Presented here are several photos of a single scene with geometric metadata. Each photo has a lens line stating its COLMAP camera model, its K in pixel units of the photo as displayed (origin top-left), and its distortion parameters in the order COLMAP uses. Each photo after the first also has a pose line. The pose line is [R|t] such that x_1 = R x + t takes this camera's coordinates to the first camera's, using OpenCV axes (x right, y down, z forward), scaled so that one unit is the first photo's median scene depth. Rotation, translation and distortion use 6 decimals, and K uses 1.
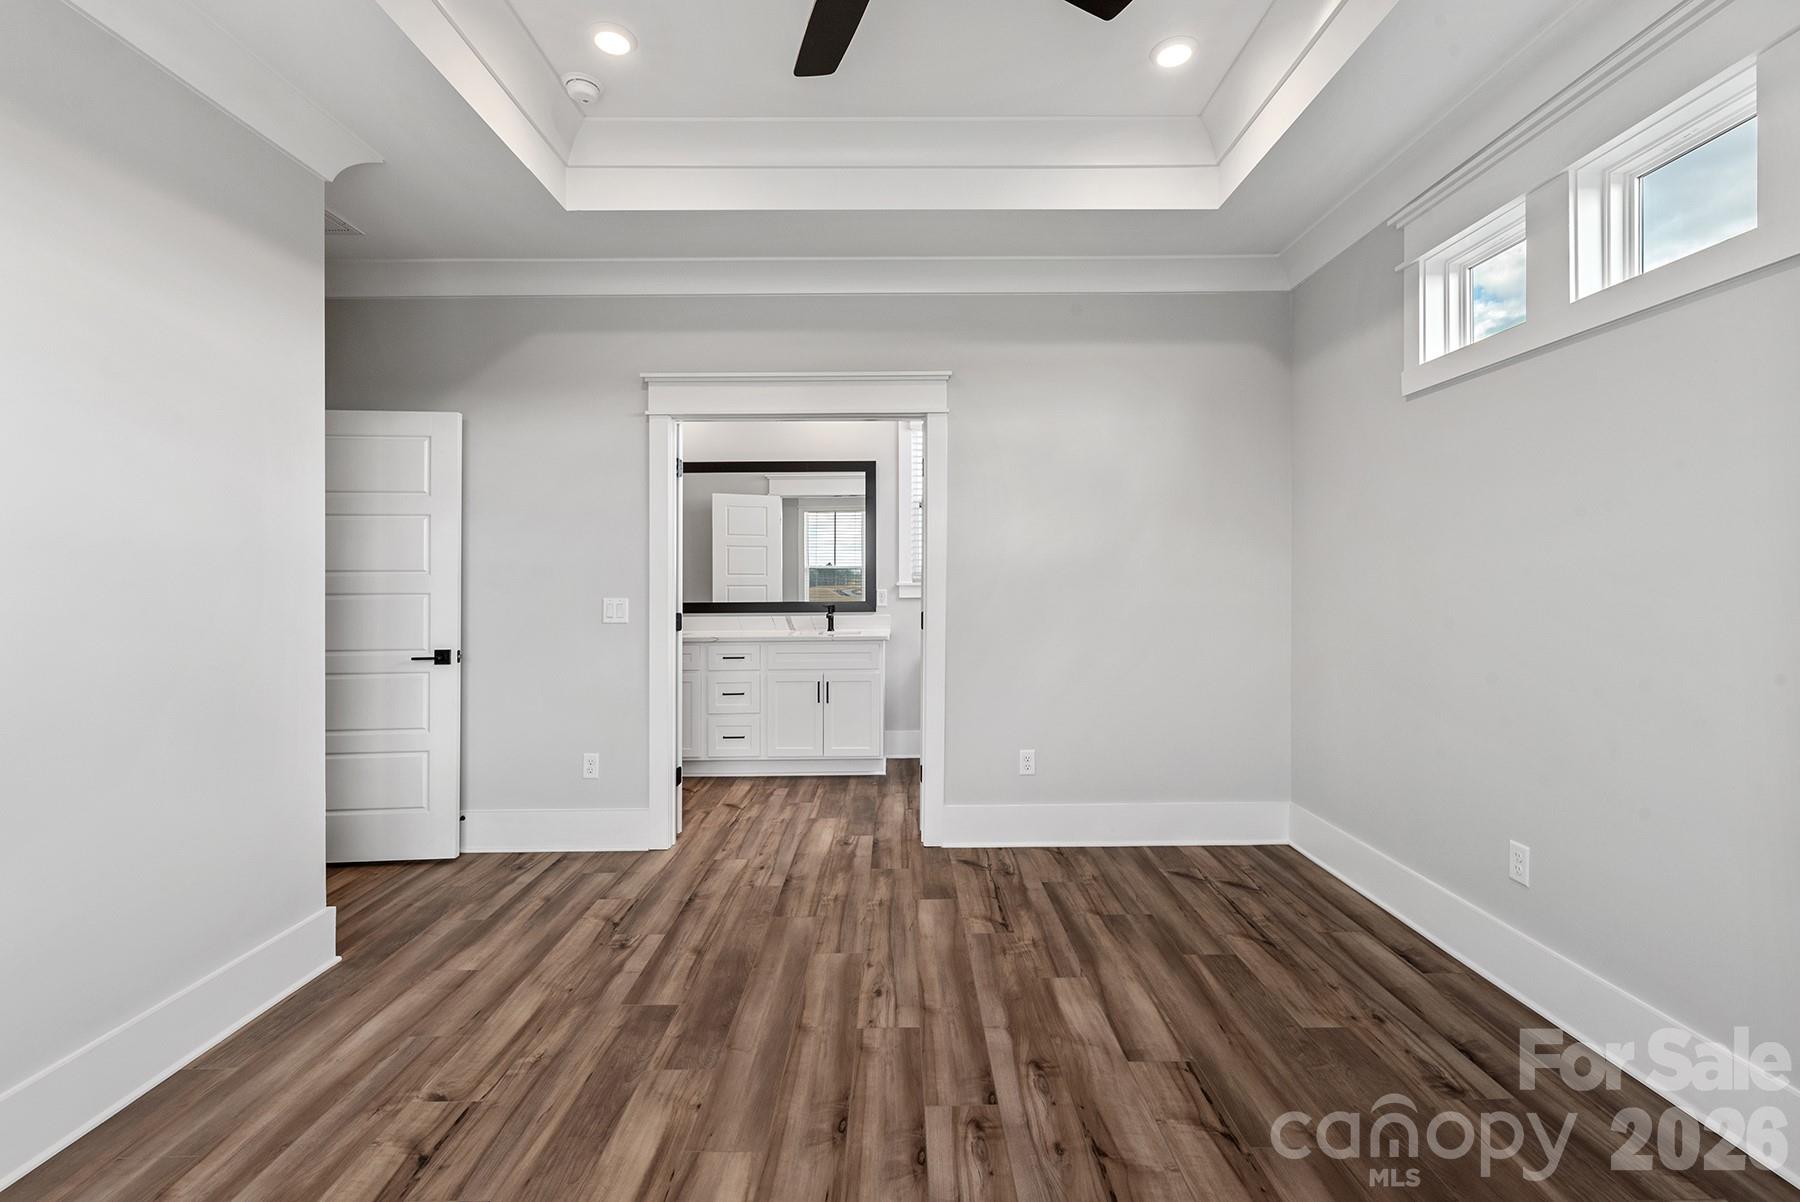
lens RADIAL K [[806.8, 0, 904.9], [0, 806.8, 558.0], [0, 0, 1]] dist [-0.000676, -0.000028]
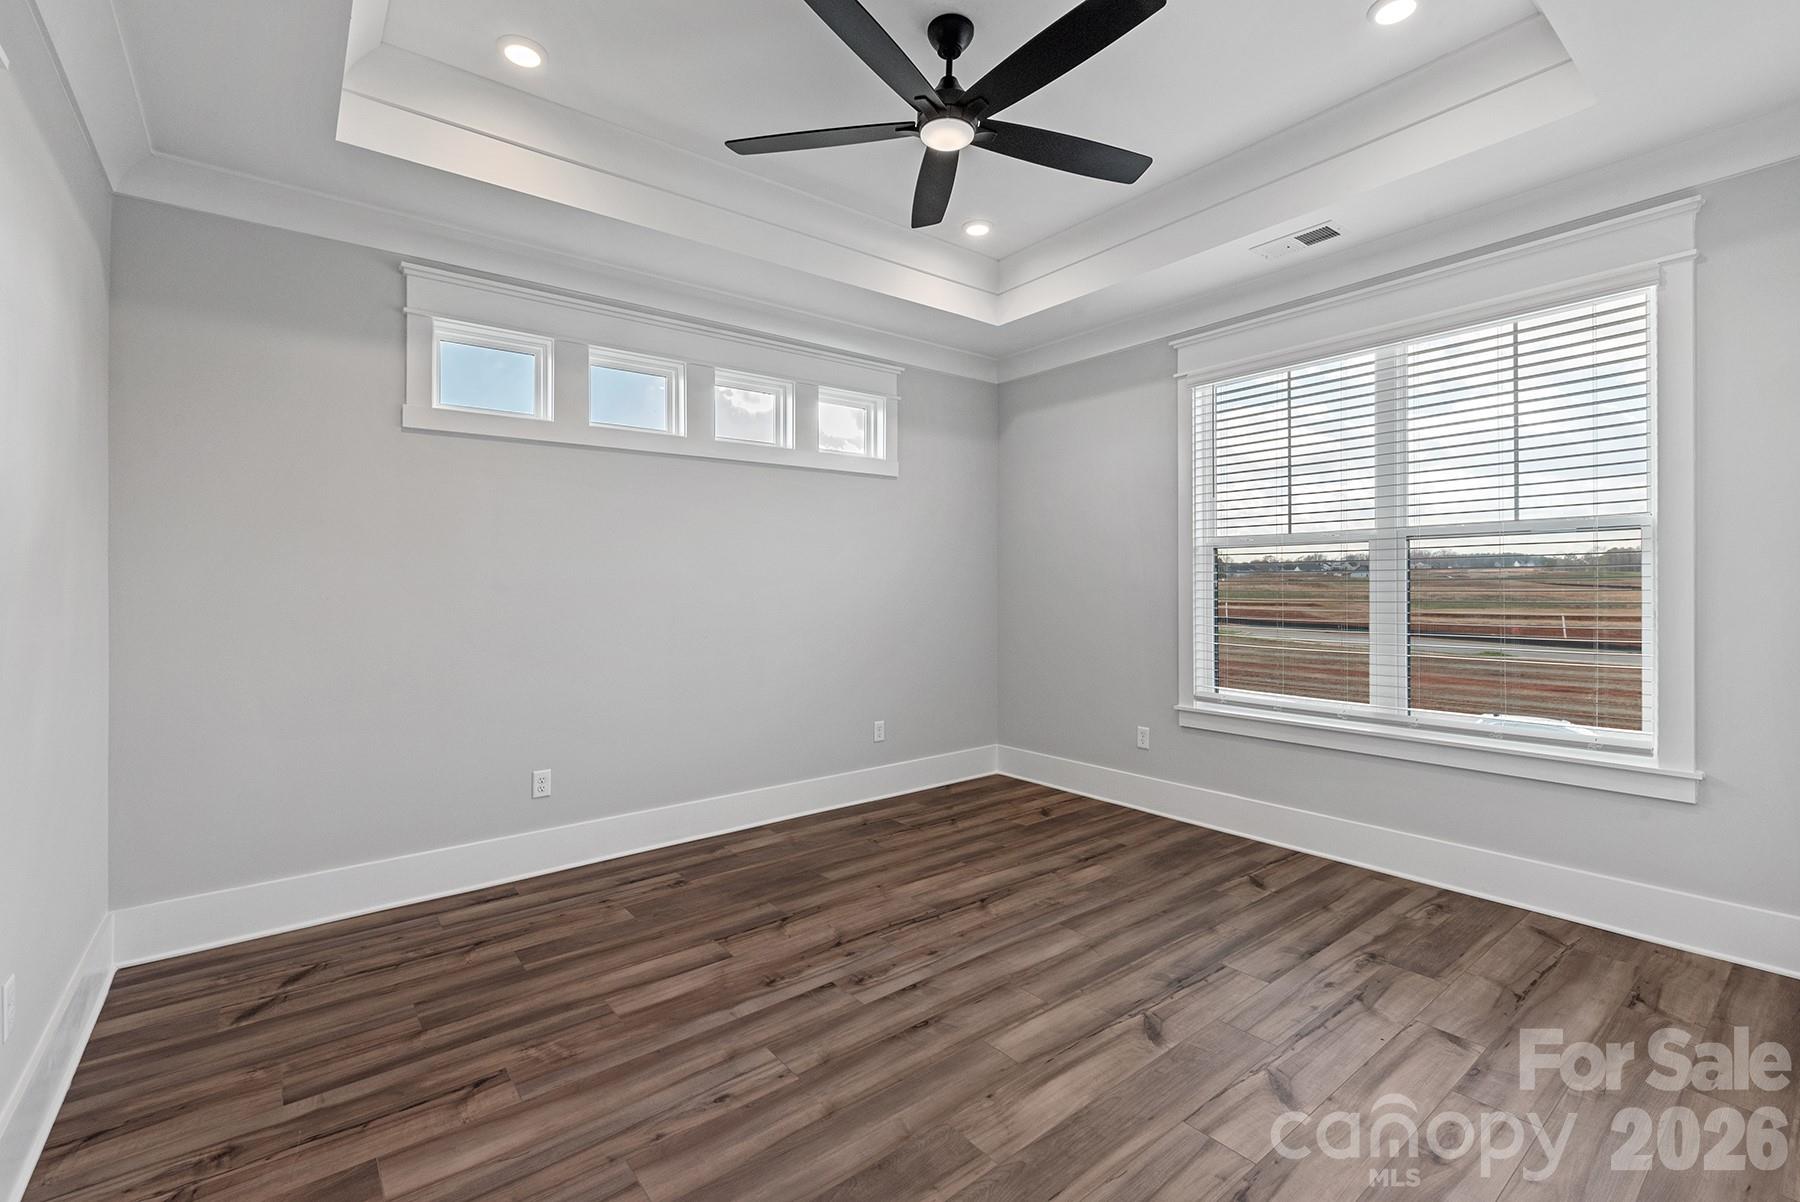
lens RADIAL K [[806.8, 0, 900.6], [0, 806.8, 606.8], [0, 0, 1]] dist [-0.000676, -0.000028]
pose [[-0.631621, -0.007869, 0.775237, -0.807539], [-0.005802, 0.999968, 0.005423, 0.040575], [-0.775256, -0.001073, -0.631647, 1.436869]]
